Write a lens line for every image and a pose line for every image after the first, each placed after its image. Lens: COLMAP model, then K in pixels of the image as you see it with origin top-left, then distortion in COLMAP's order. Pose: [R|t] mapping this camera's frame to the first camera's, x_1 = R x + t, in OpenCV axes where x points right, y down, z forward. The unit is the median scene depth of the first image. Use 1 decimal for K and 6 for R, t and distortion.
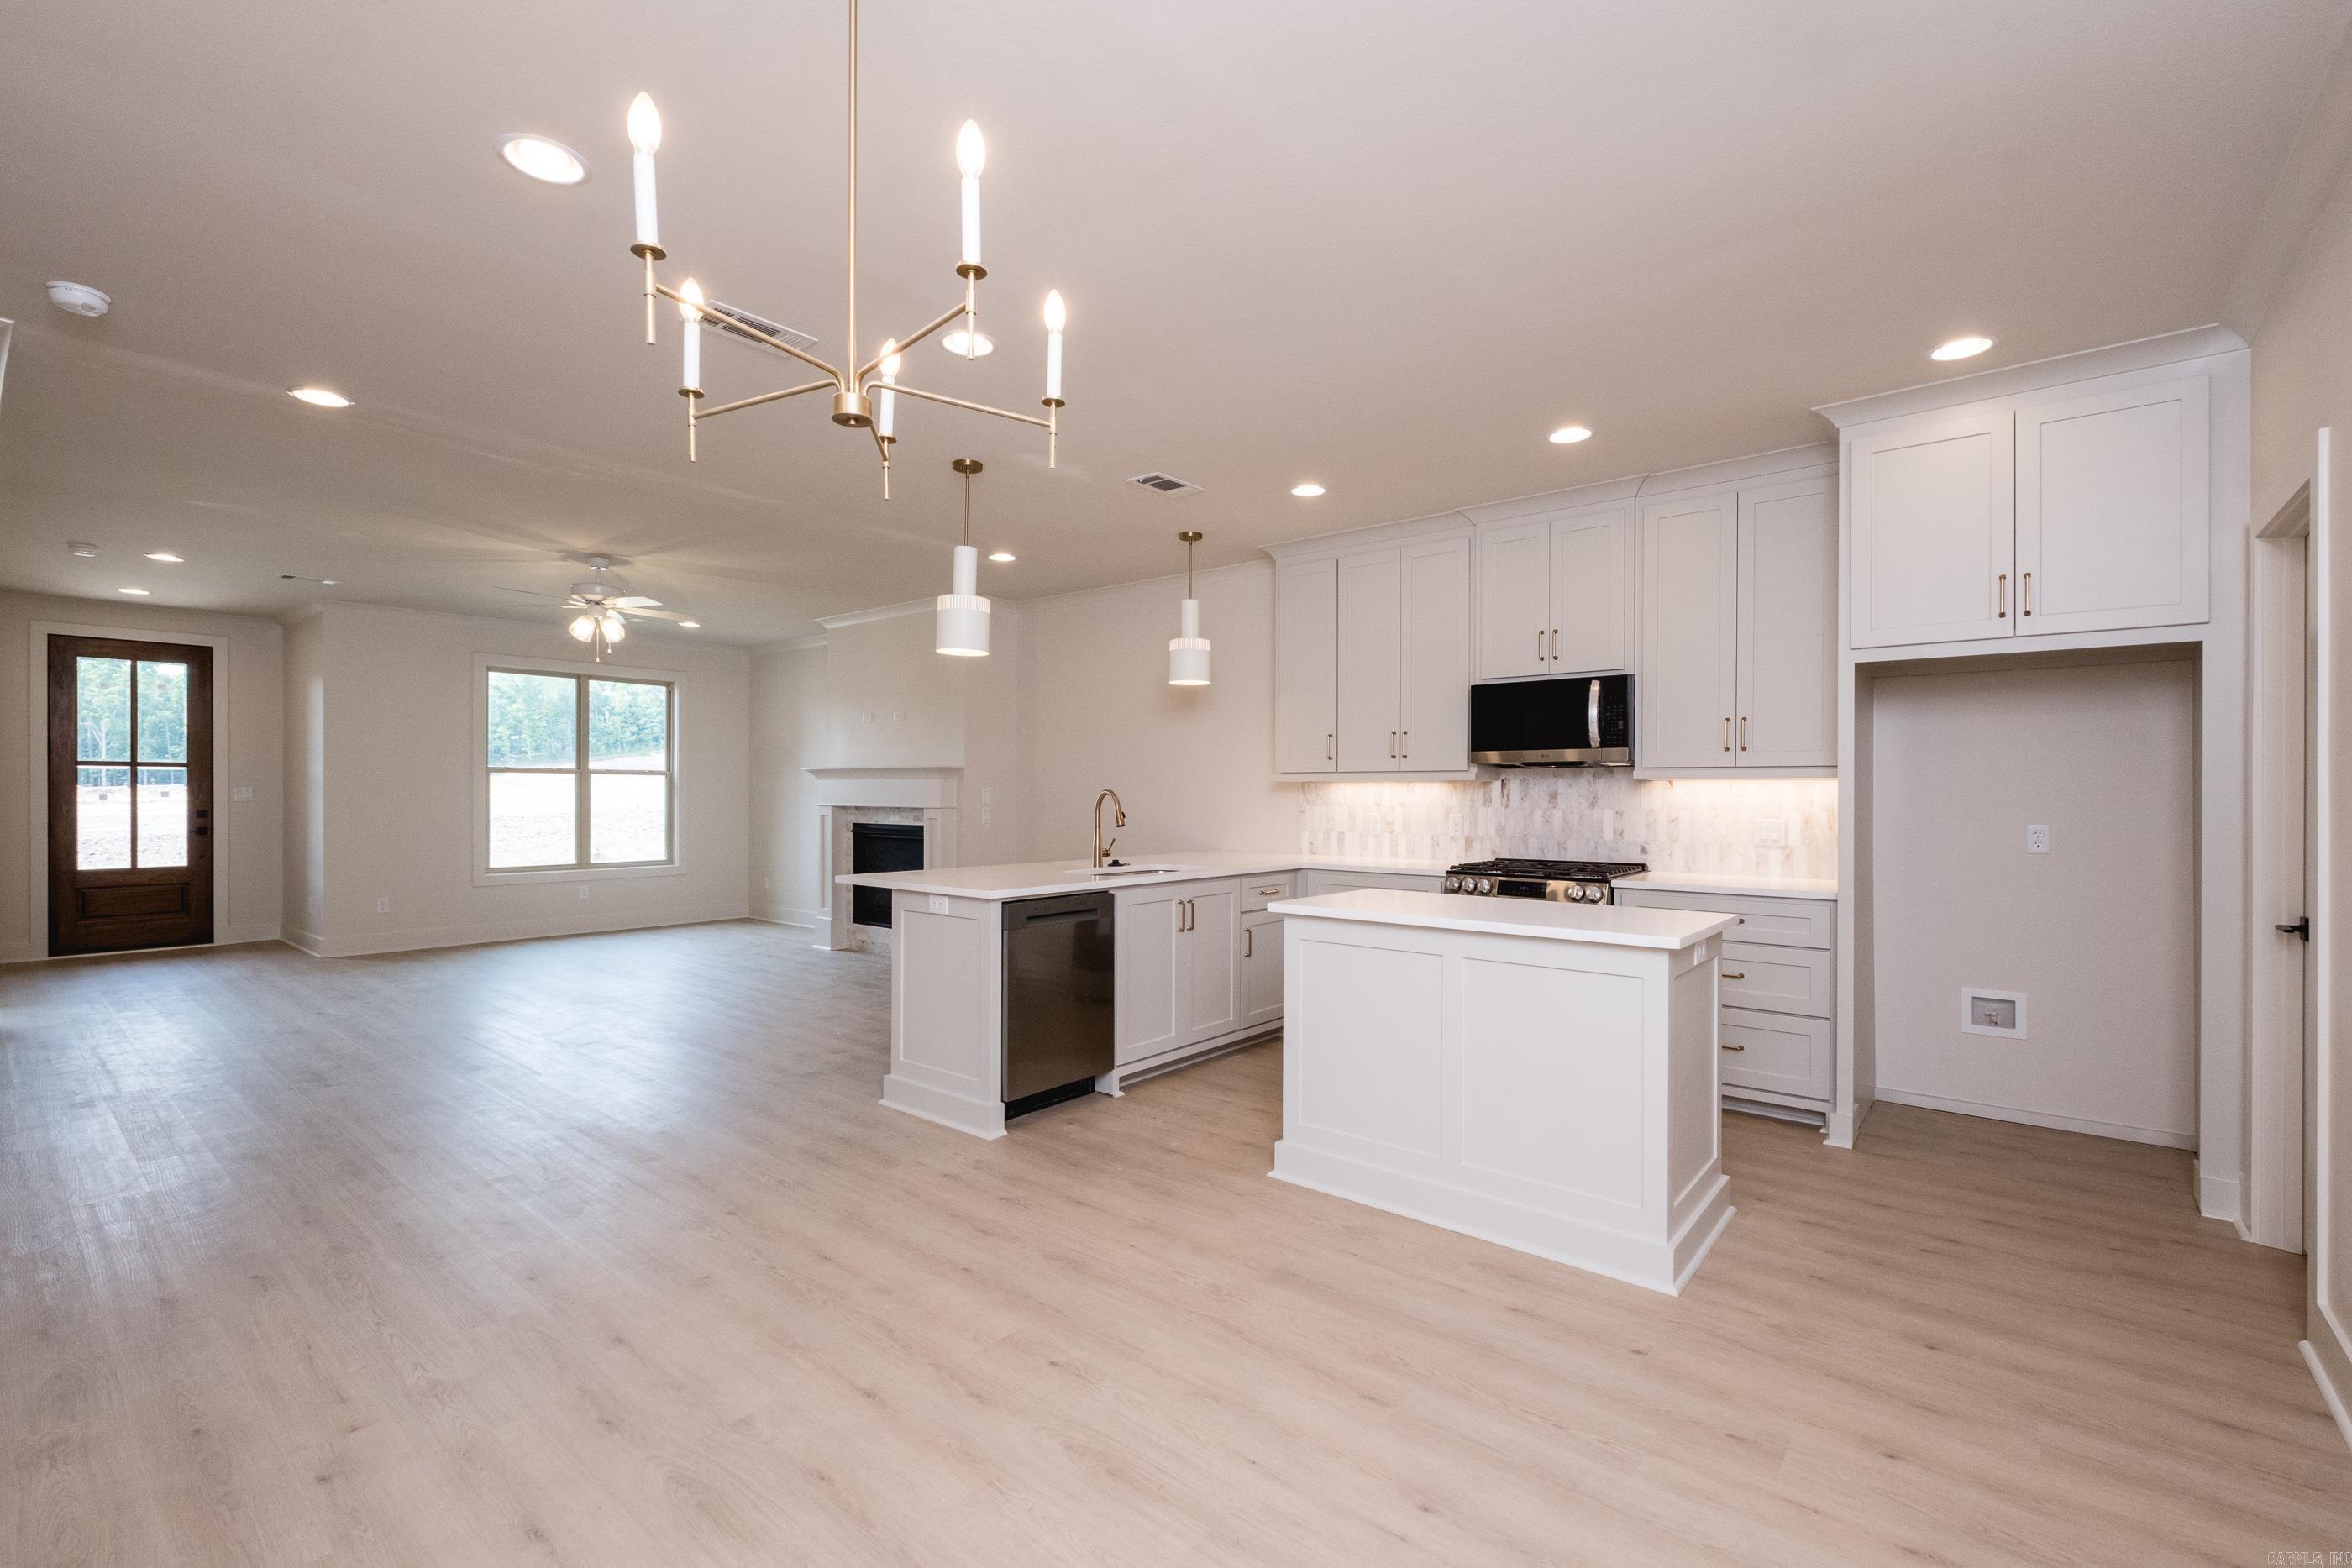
lens RADIAL K [[1023.8, 0, 1177.4], [0, 1023.8, 791.7], [0, 0, 1]] dist [0.009321, -0.005988]
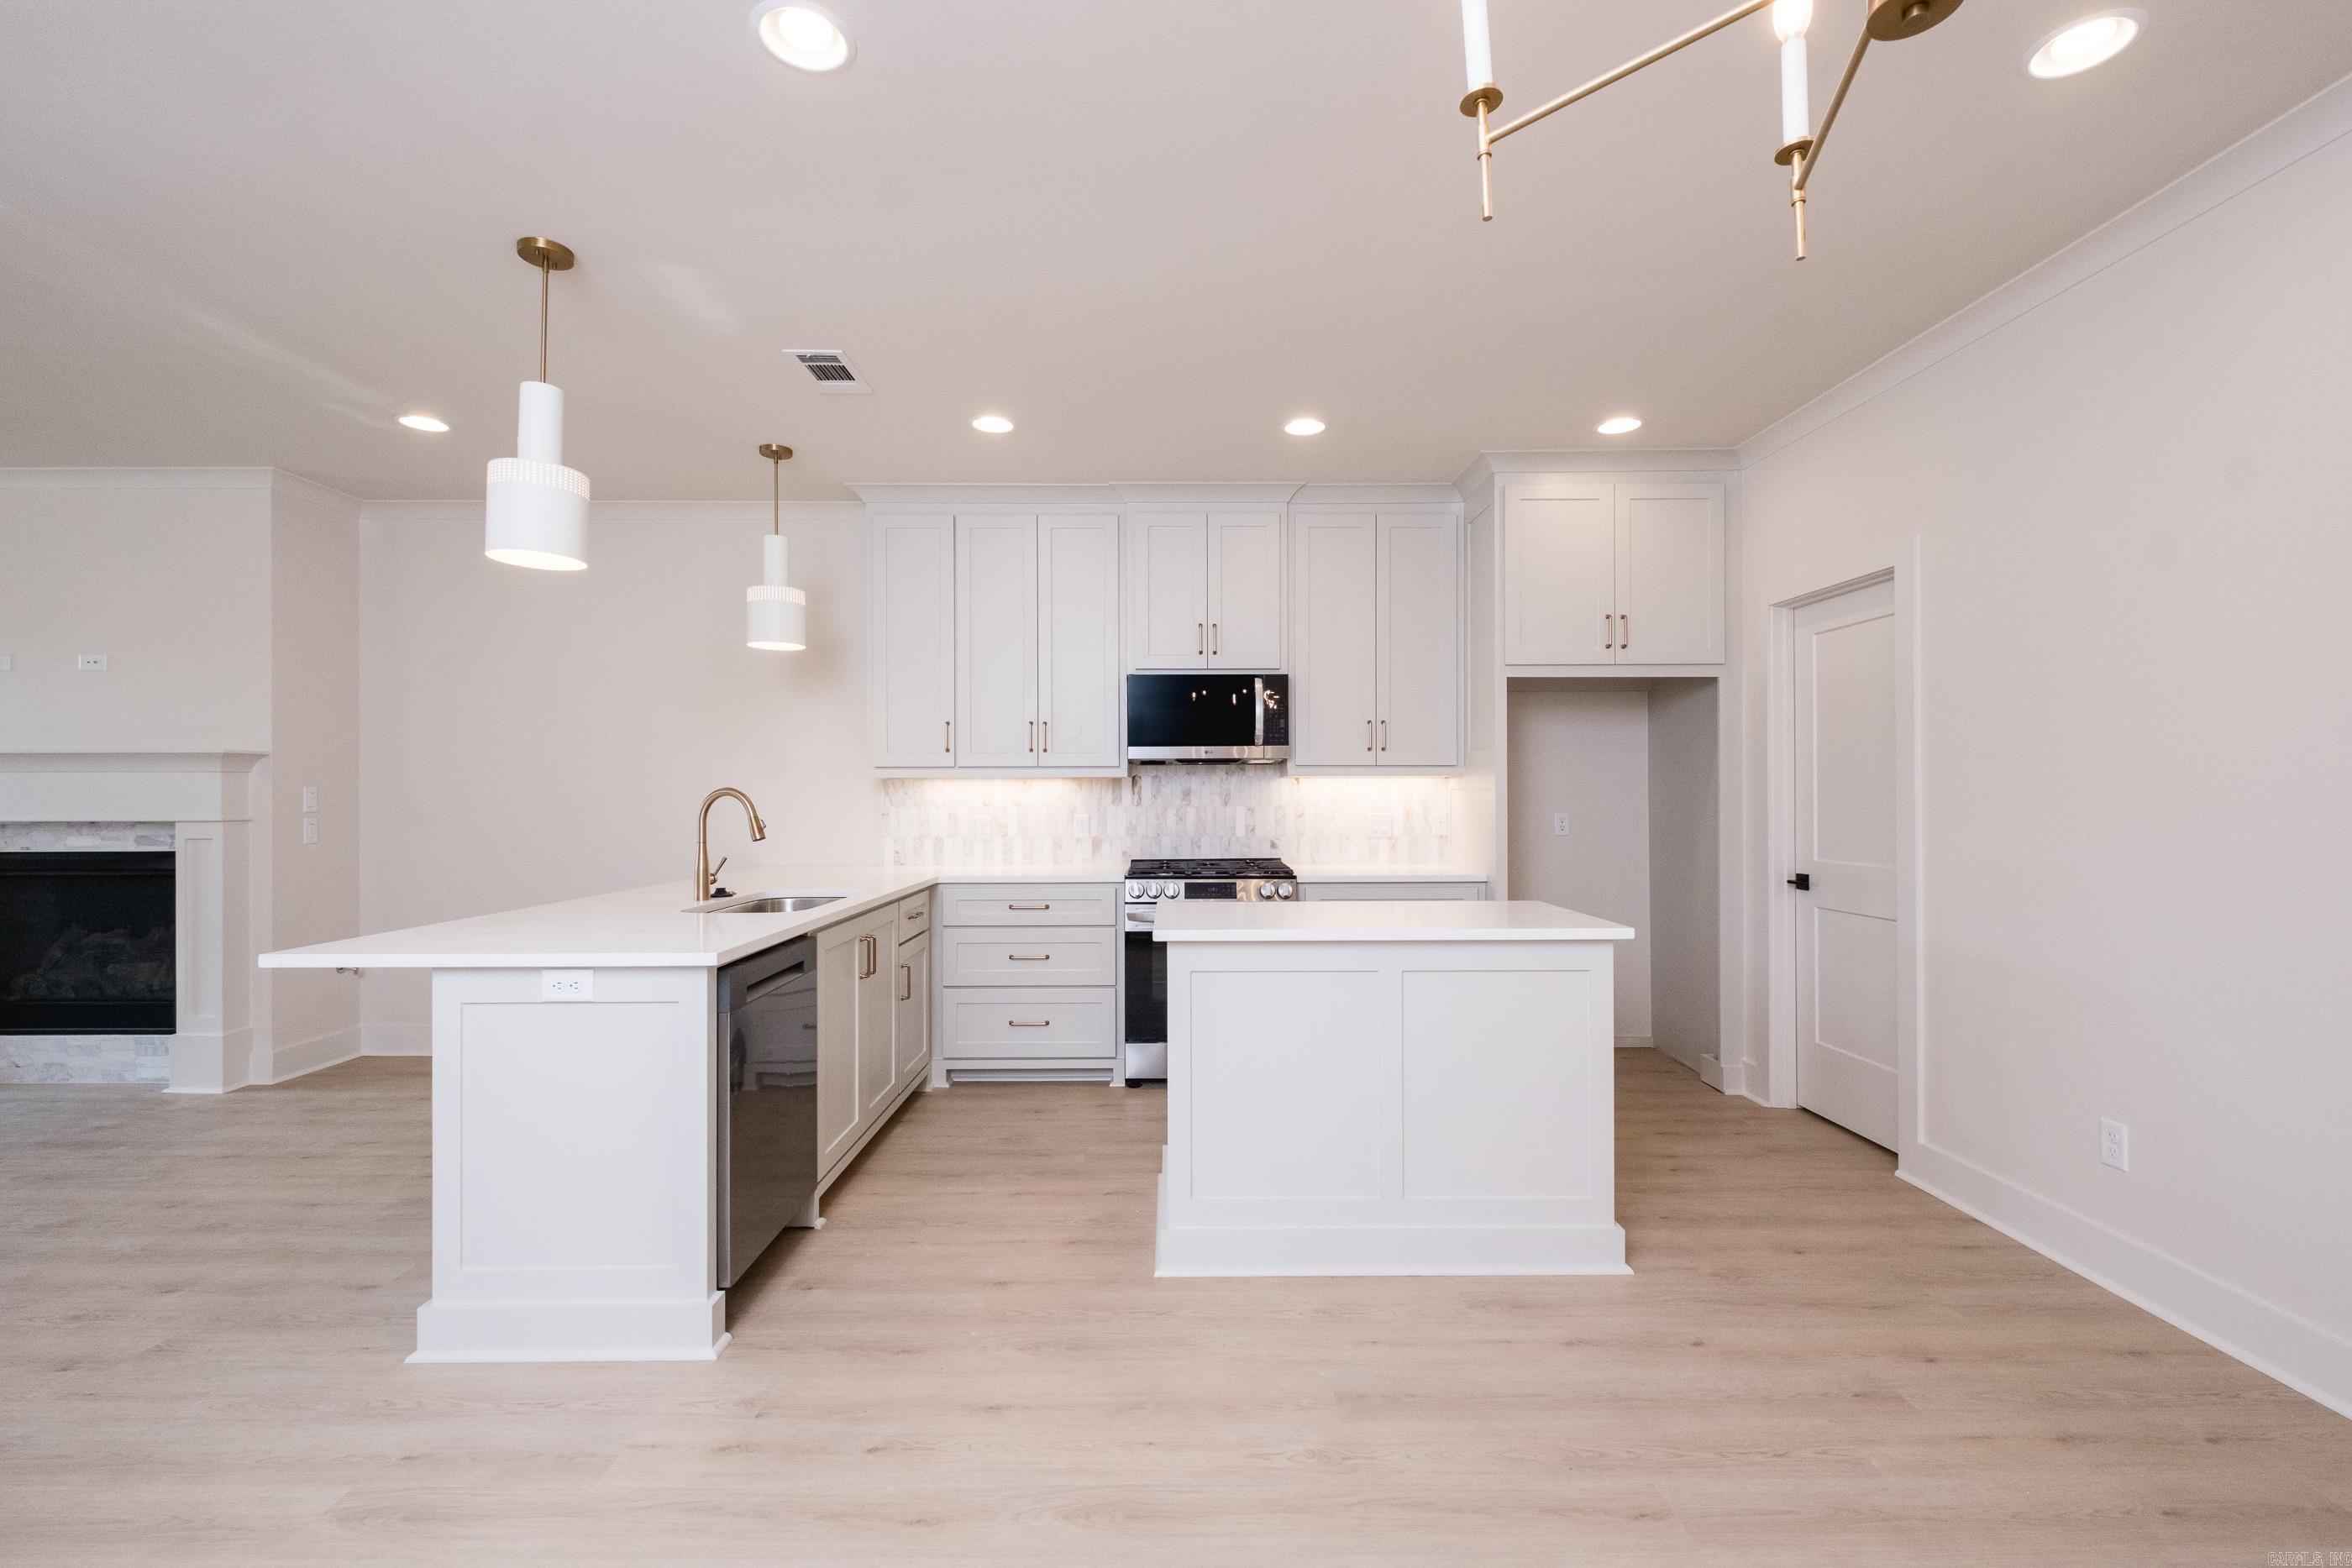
lens RADIAL K [[1023.8, 0, 1183.5], [0, 1023.8, 789.2], [0, 0, 1]] dist [0.009321, -0.005988]
pose [[0.764727, -0.004117, 0.644342, -0.245062], [0.004973, 0.999988, 0.000487, -0.000310], [-0.644336, 0.002832, 0.764738, 0.232455]]
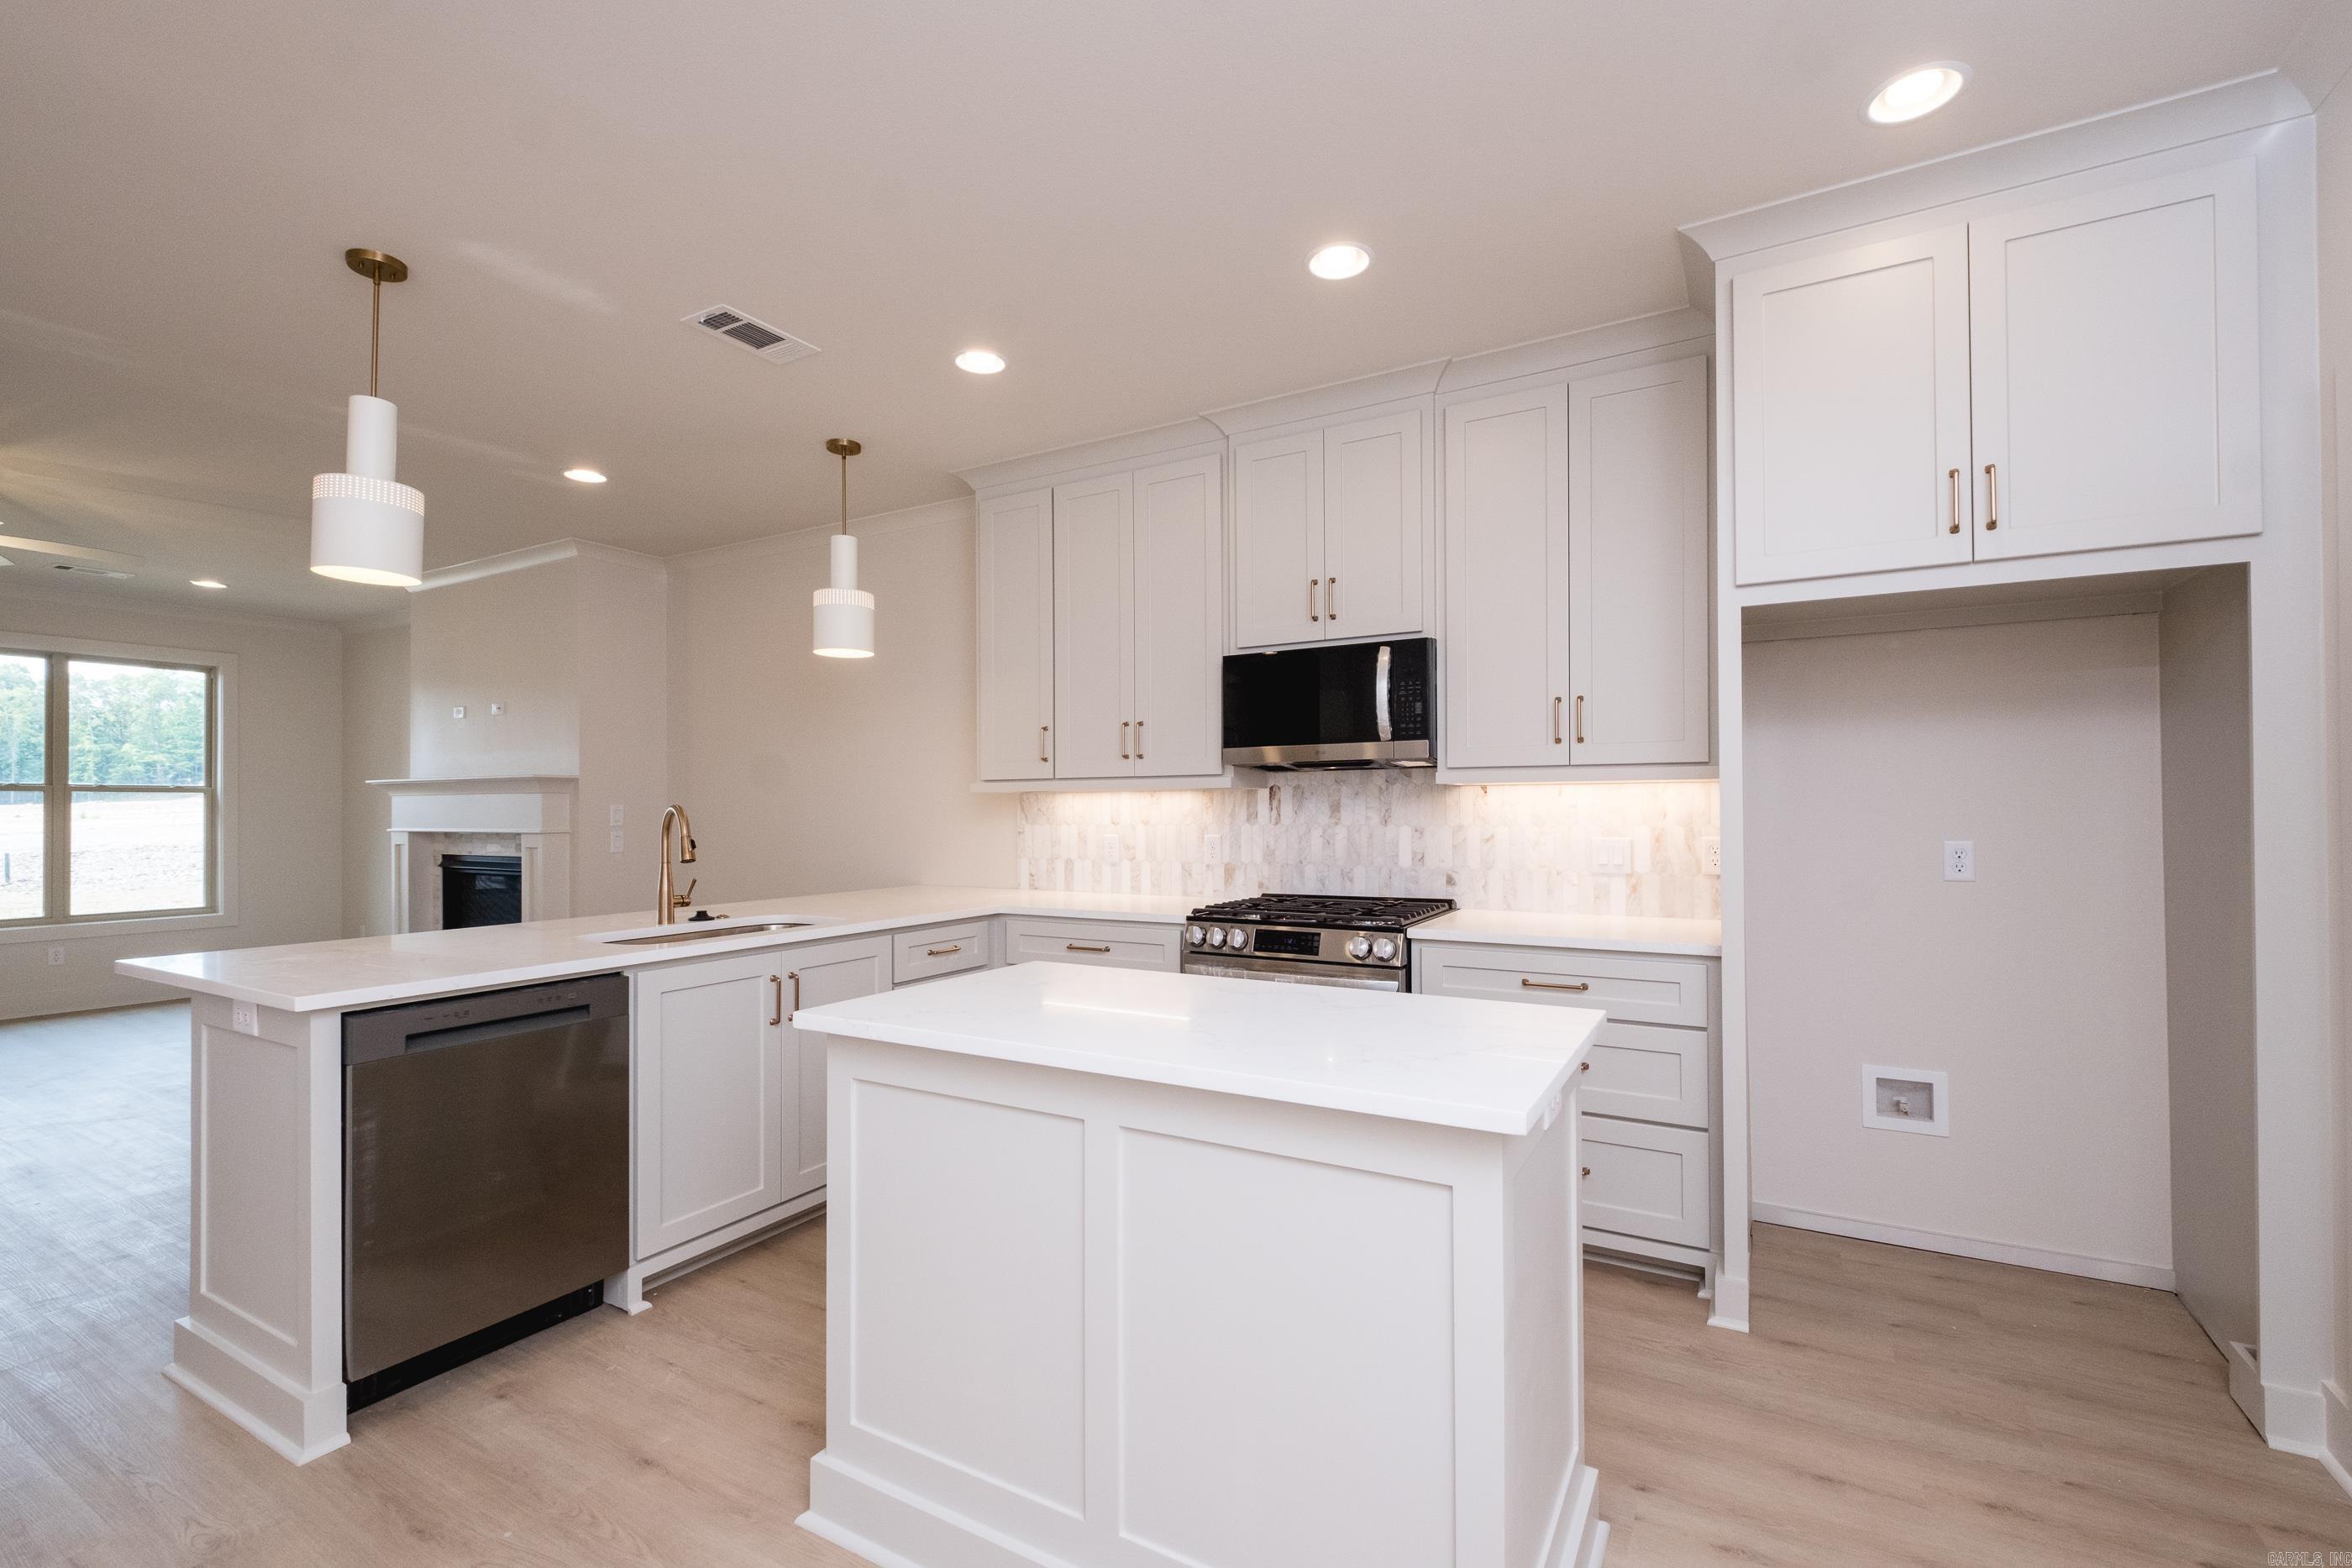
lens RADIAL K [[1023.8, 0, 1179.5], [0, 1023.8, 798.6], [0, 0, 1]] dist [0.009321, -0.005988]
pose [[0.985579, -0.007437, 0.169052, 0.120068], [0.008969, 0.999925, -0.008303, 0.001959], [-0.168977, 0.009699, 0.985572, 0.265486]]
